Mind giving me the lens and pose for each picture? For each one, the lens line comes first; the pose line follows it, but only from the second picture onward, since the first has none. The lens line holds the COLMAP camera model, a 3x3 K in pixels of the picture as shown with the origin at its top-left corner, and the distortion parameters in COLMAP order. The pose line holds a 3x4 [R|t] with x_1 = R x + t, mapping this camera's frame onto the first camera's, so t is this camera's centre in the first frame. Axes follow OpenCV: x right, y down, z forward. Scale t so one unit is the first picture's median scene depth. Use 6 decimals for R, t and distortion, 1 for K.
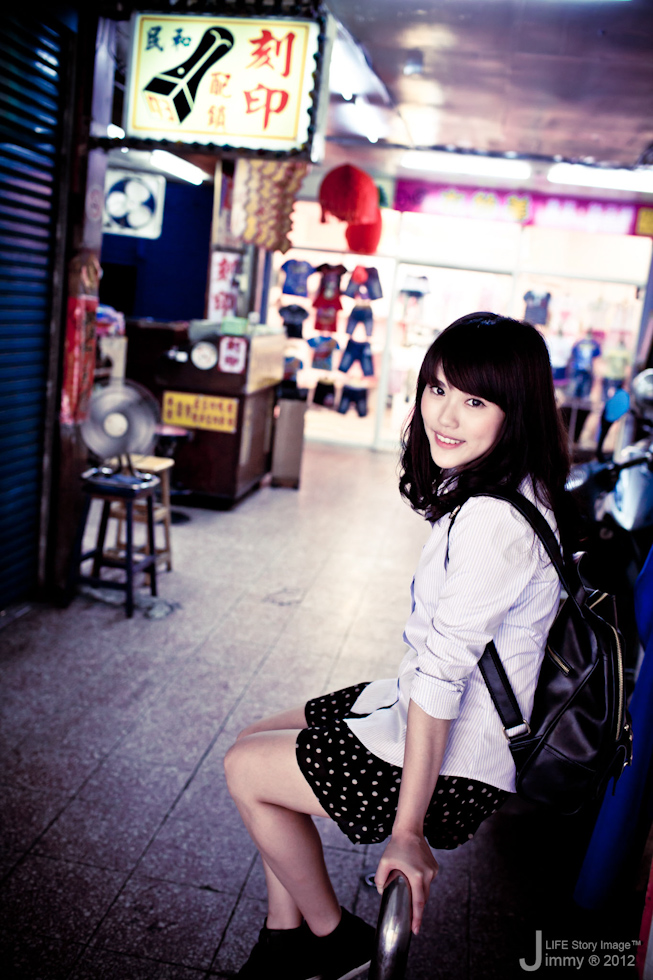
lens RADIAL K [[1000.3, 0, 326.5], [0, 1000.3, 490.0], [0, 0, 1]] dist [-0.008253, -0.001128]
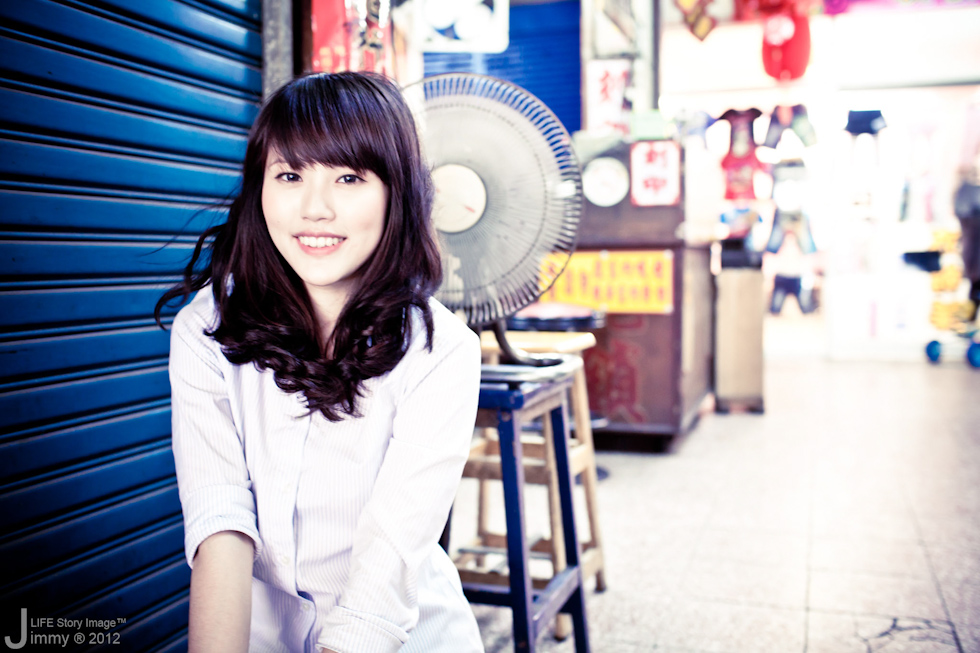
lens RADIAL K [[1000.3, 0, 490.0], [0, 1000.3, 326.5], [0, 0, 1]] dist [-0.008253, -0.001128]
pose [[0.978779, -0.102421, -0.177485, -0.092235], [0.079621, 0.988160, -0.131153, 0.015740], [0.188816, 0.114238, 0.975345, 0.437025]]
